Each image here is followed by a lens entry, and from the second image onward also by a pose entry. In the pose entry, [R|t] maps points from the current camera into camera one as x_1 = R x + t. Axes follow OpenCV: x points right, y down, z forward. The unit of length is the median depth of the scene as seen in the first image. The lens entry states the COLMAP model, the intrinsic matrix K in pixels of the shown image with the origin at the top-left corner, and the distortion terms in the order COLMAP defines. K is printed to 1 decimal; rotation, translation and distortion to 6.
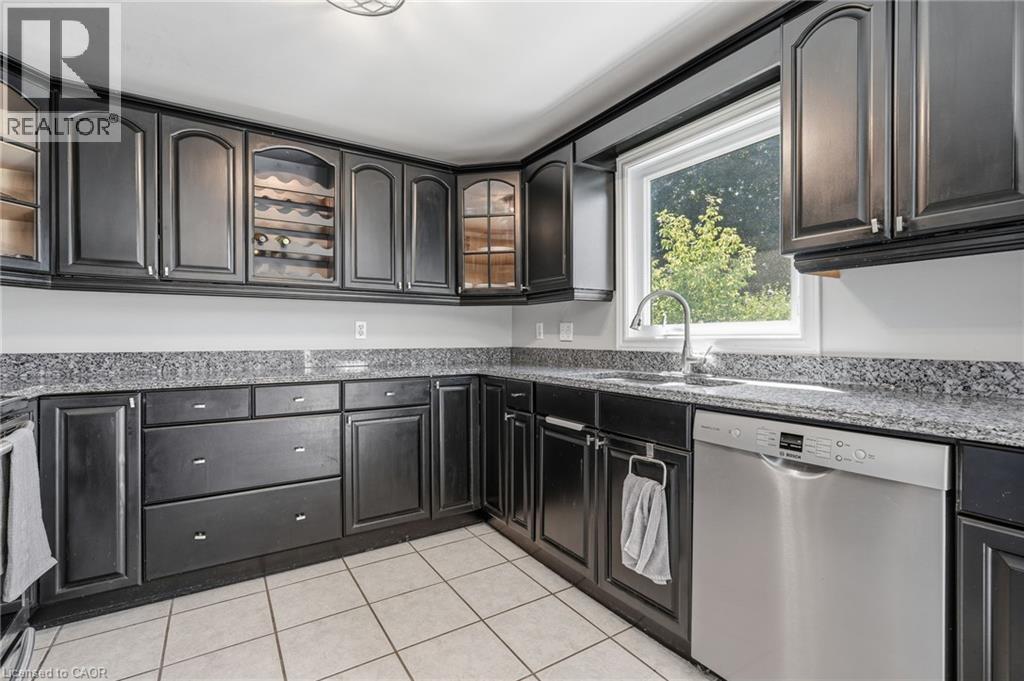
lens RADIAL K [[462.6, 0, 509.8], [0, 462.6, 340.0], [0, 0, 1]] dist [-0.002962, -0.000110]
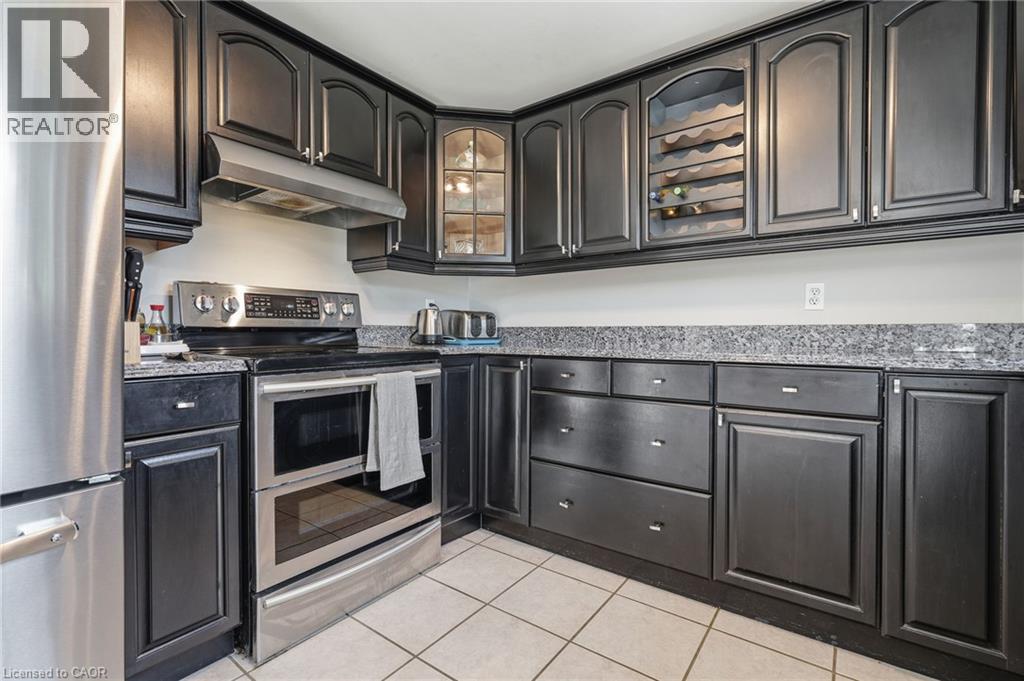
lens RADIAL K [[462.6, 0, 509.8], [0, 462.6, 340.0], [0, 0, 1]] dist [-0.002962, -0.000110]
pose [[0.357714, 0.016461, -0.933686, 0.186569], [-0.004005, 0.999862, 0.016093, 0.041505], [0.933823, -0.002017, 0.357731, 0.433916]]
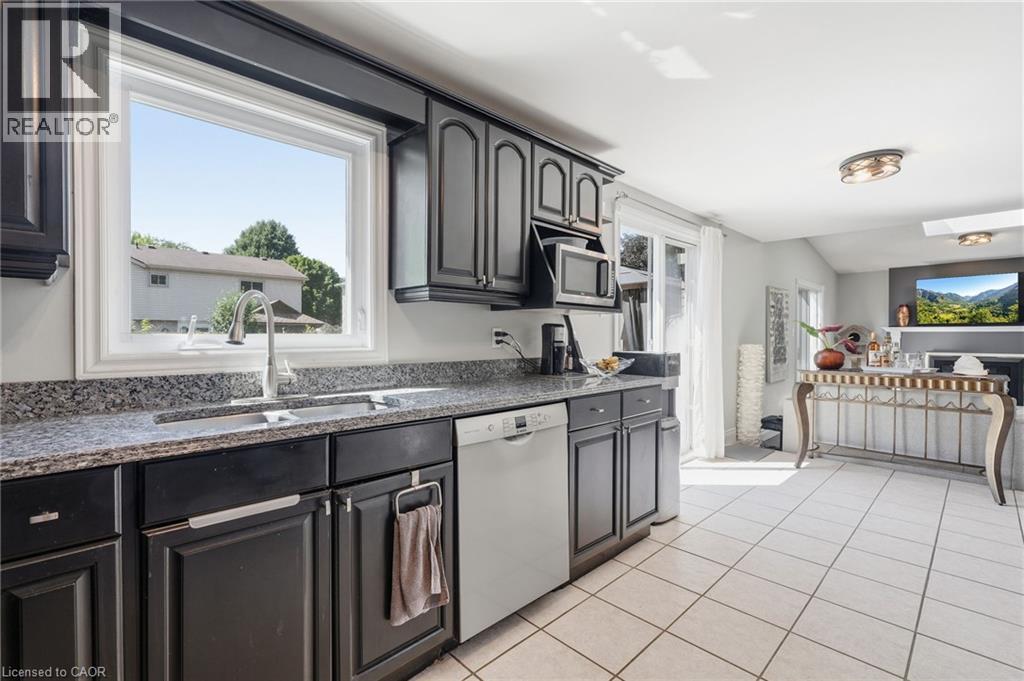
lens RADIAL K [[462.6, 0, 509.8], [0, 462.6, 340.0], [0, 0, 1]] dist [-0.002962, -0.000110]
pose [[-0.204485, -0.012447, 0.978791, -0.439097], [-0.000727, 0.999921, 0.012564, -0.034019], [-0.978869, 0.001857, -0.204478, 0.687868]]
